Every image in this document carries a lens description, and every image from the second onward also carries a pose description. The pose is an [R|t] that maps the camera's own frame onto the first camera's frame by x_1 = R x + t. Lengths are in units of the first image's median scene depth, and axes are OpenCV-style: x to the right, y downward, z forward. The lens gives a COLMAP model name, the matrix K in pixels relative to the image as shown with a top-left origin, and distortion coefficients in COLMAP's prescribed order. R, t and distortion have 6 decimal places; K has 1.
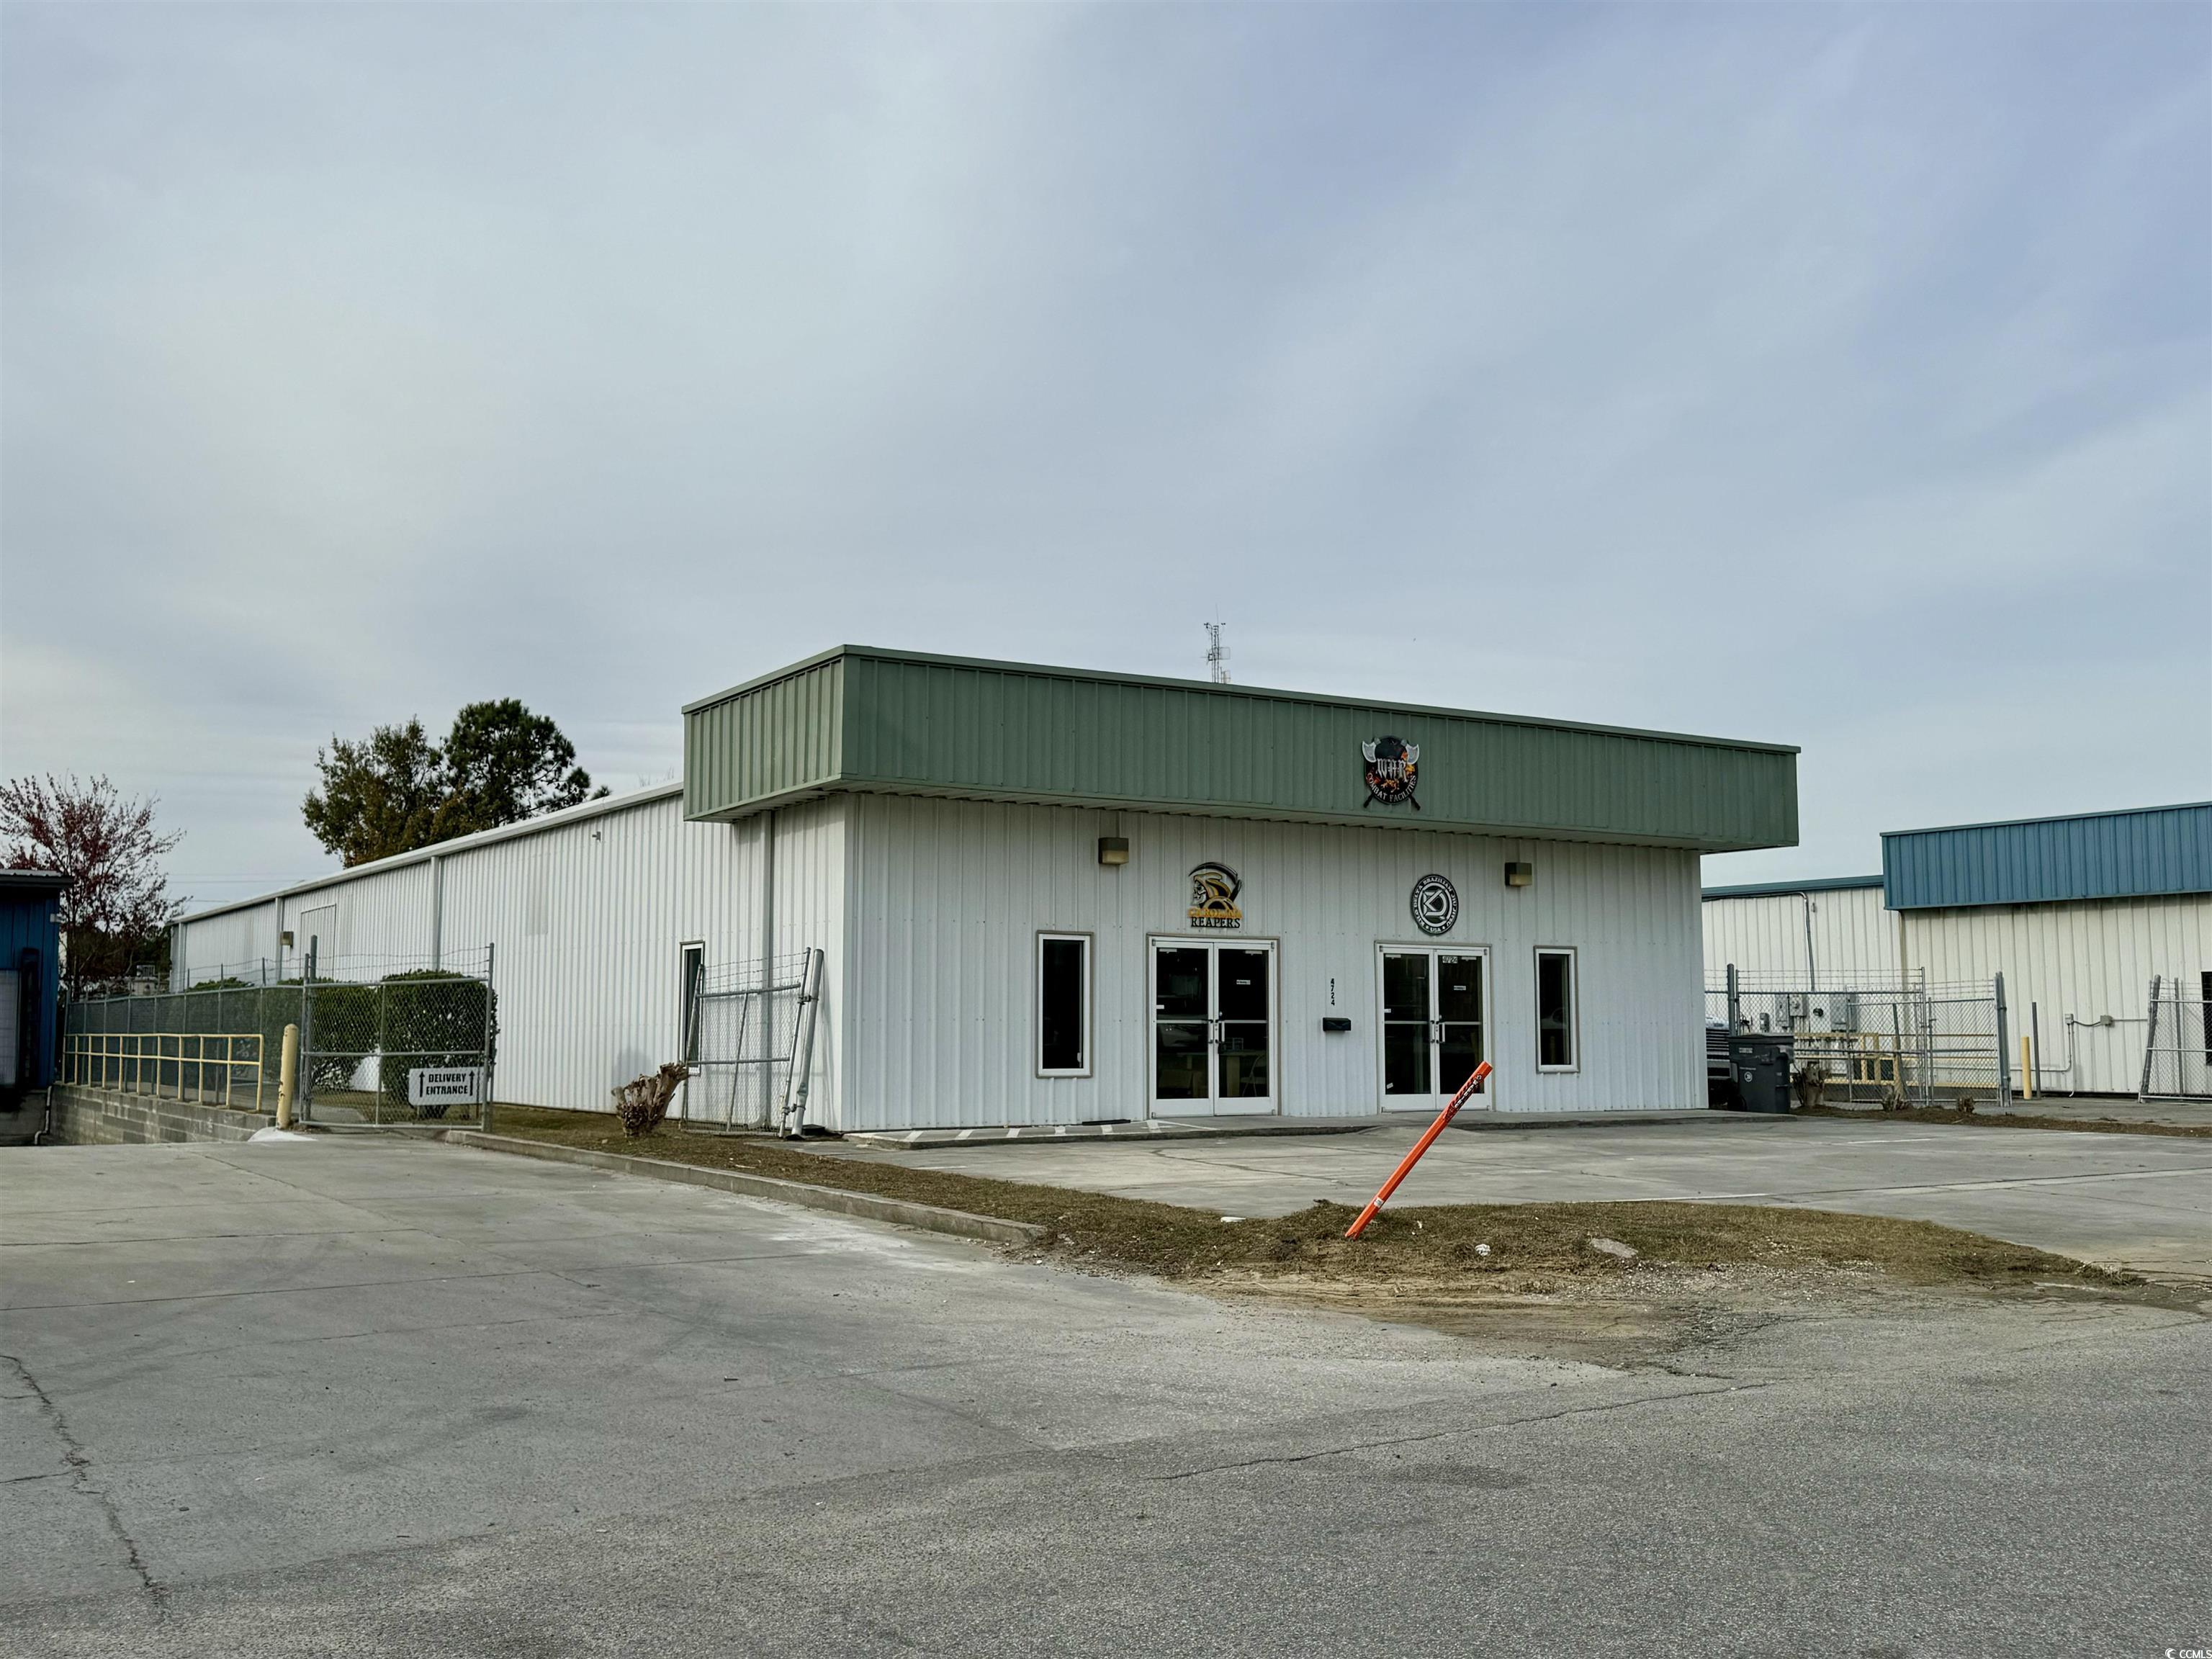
lens RADIAL K [[2084.0, 0, 1106.0], [0, 2084.0, 829.5], [0, 0, 1]] dist [0.180515, -0.424147]
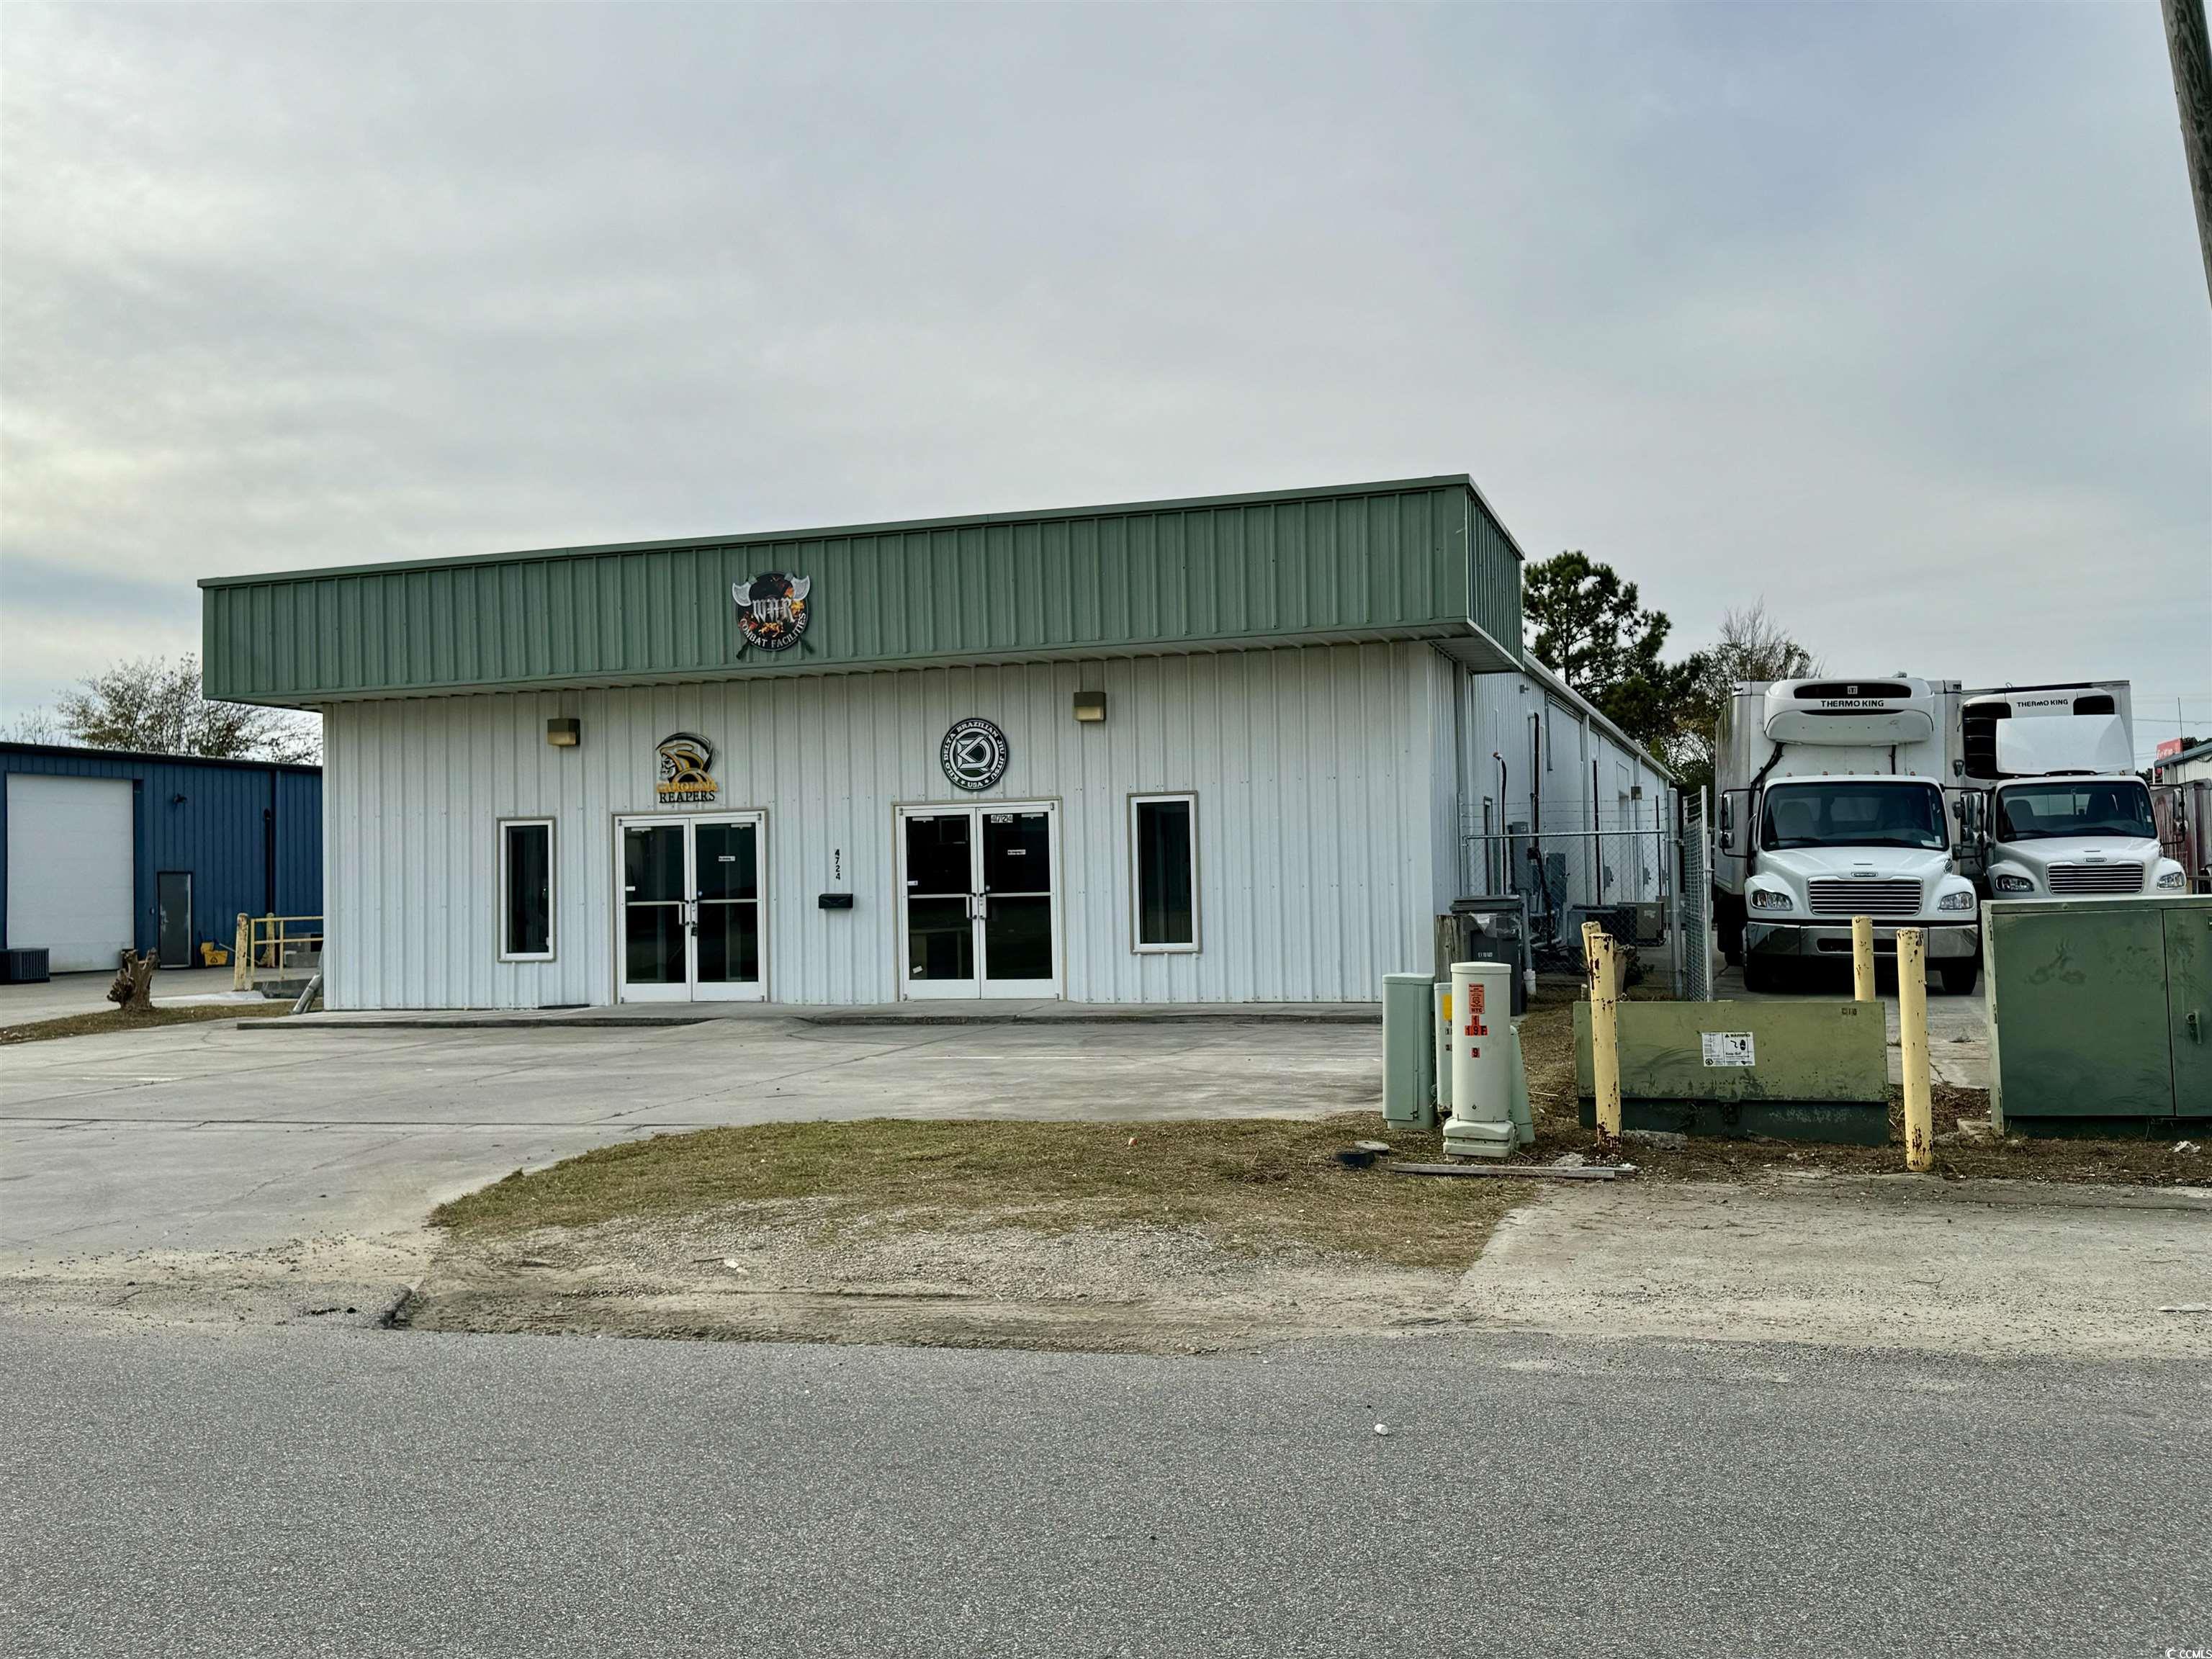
lens RADIAL K [[2016.8, 0, 1100.9], [0, 2016.8, 835.3], [0, 0, 1]] dist [0.163488, -0.352427]
pose [[0.632163, -0.035622, -0.774016, 0.860050], [0.097167, 0.994701, 0.033582, 0.048548], [0.768719, -0.096438, 0.632275, 0.558091]]
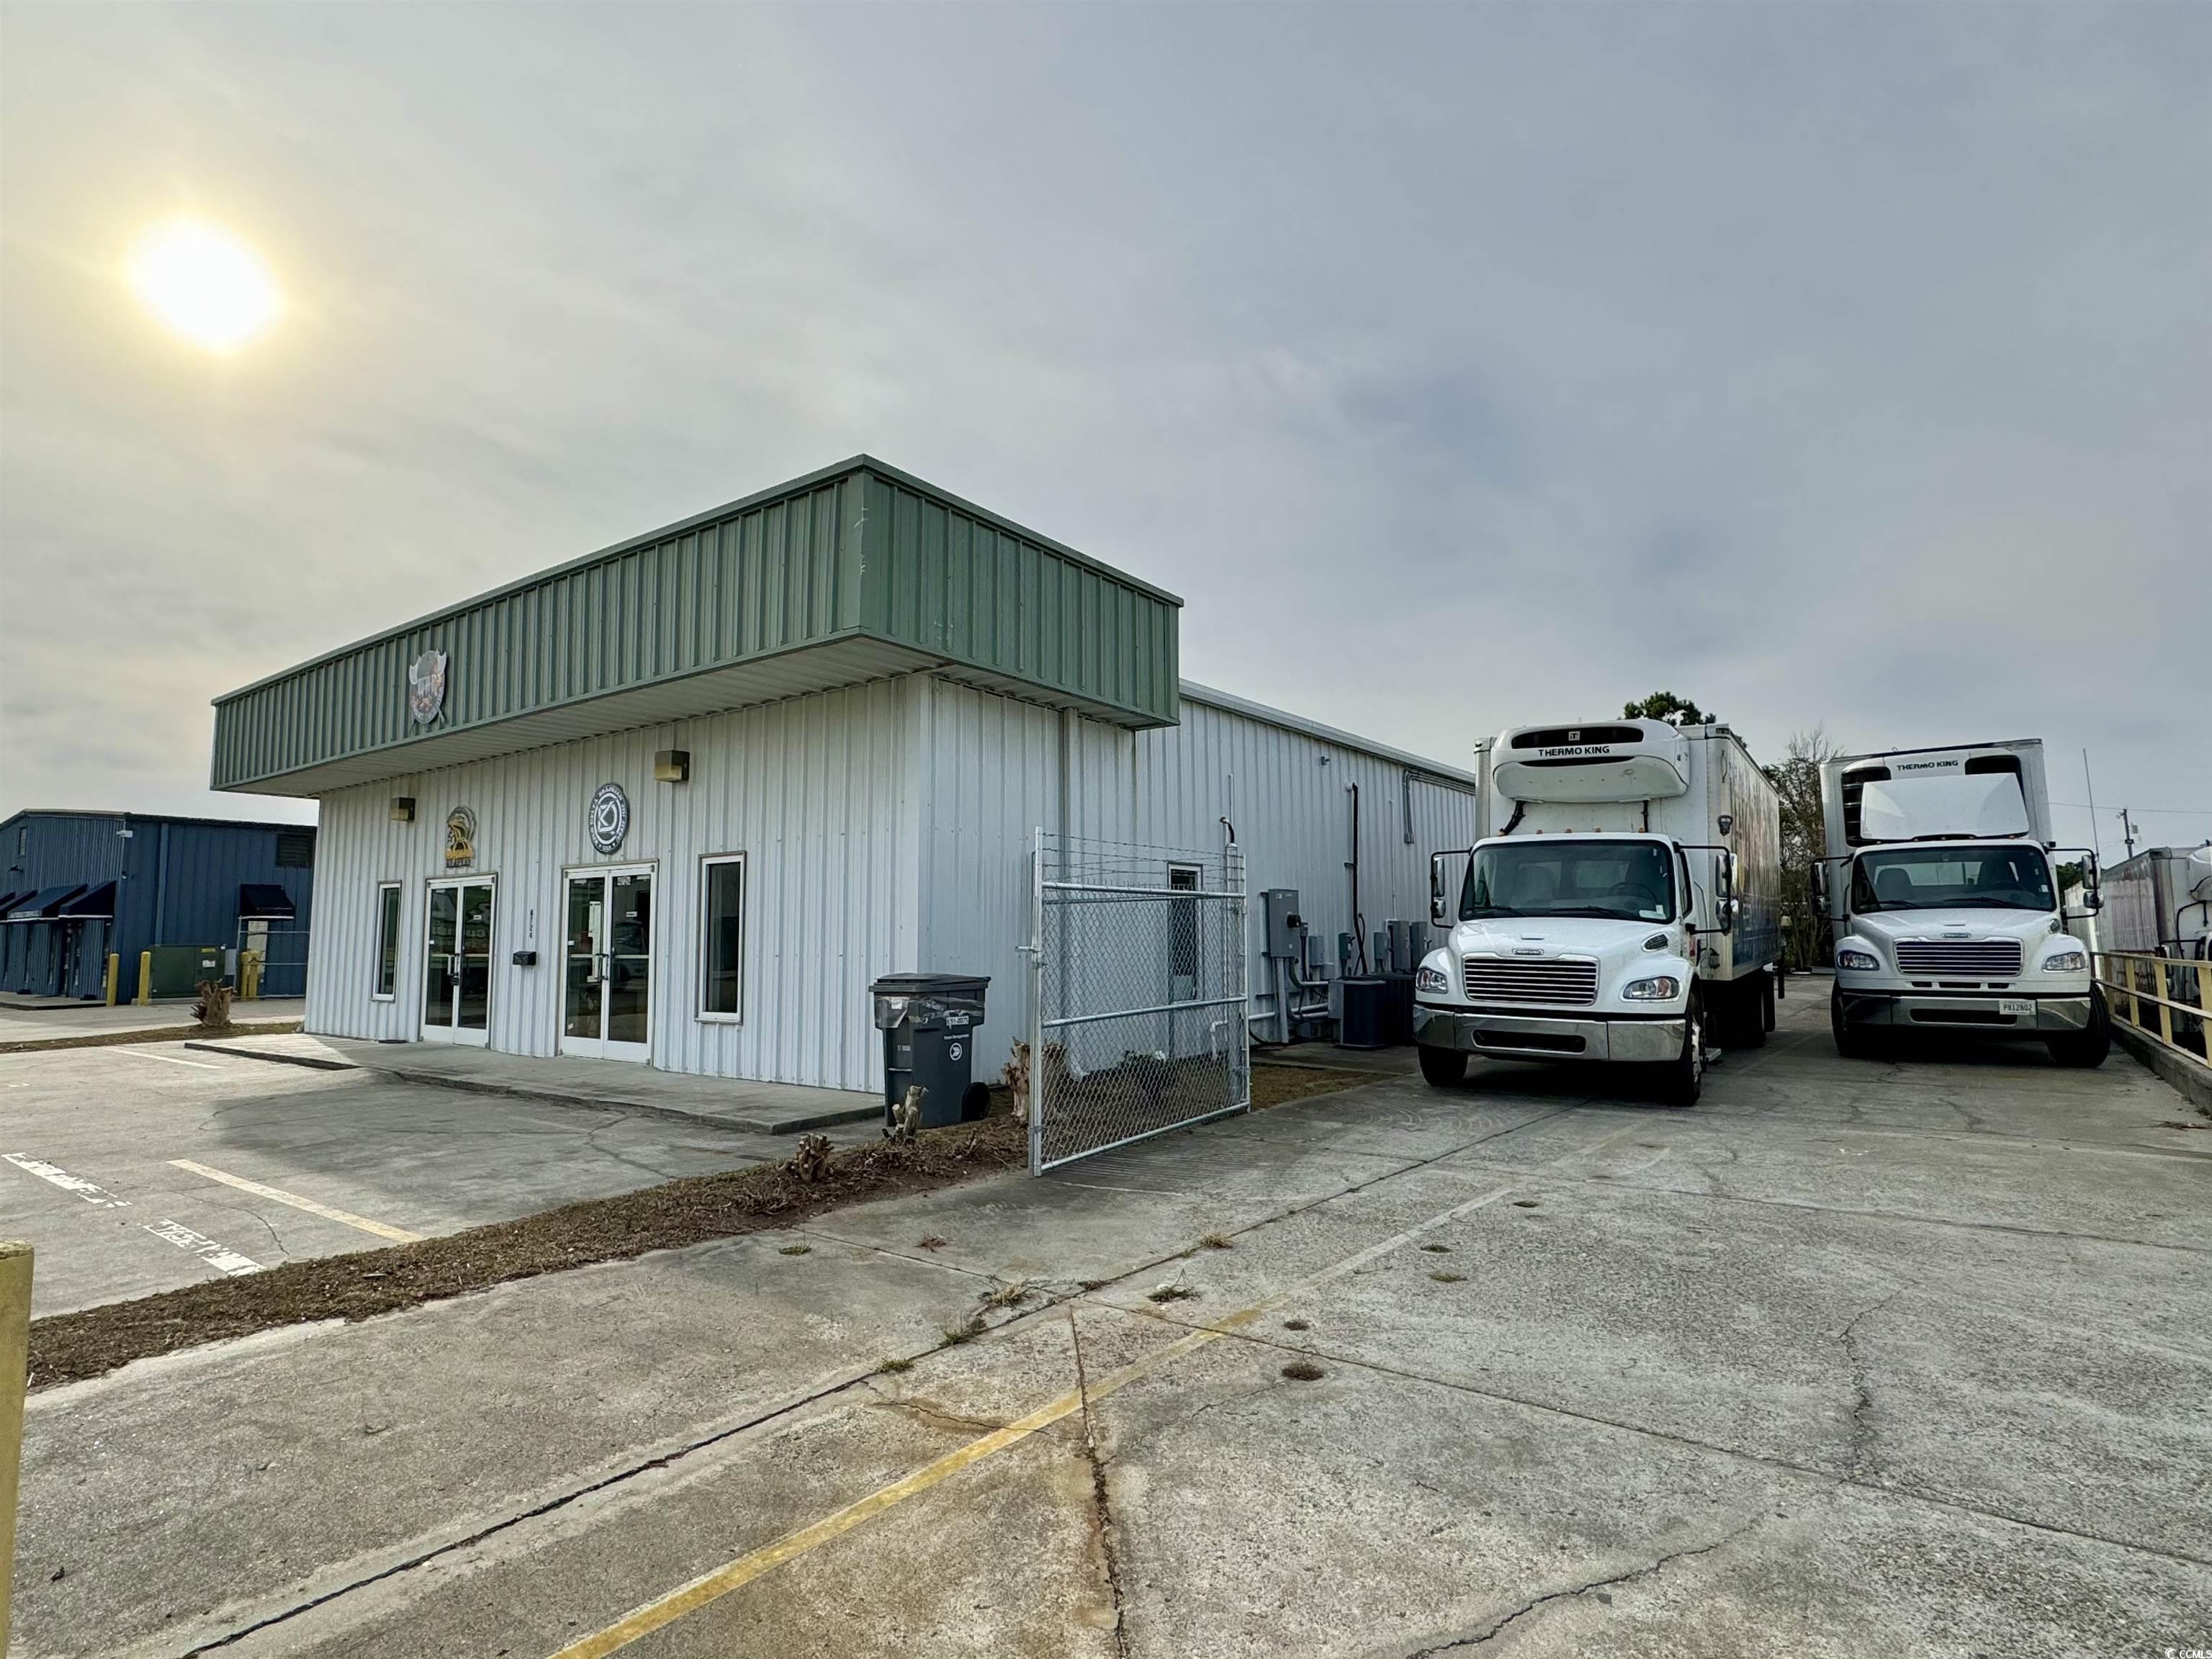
lens RADIAL K [[1148.6, 0, 1114.5], [0, 1148.6, 833.8], [0, 0, 1]] dist [0.001340, 0.000188]
pose [[0.358195, -0.088649, -0.929429, 0.709394], [0.095794, 0.993718, -0.057863, 0.094630], [0.928720, -0.068307, 0.364437, 1.082060]]
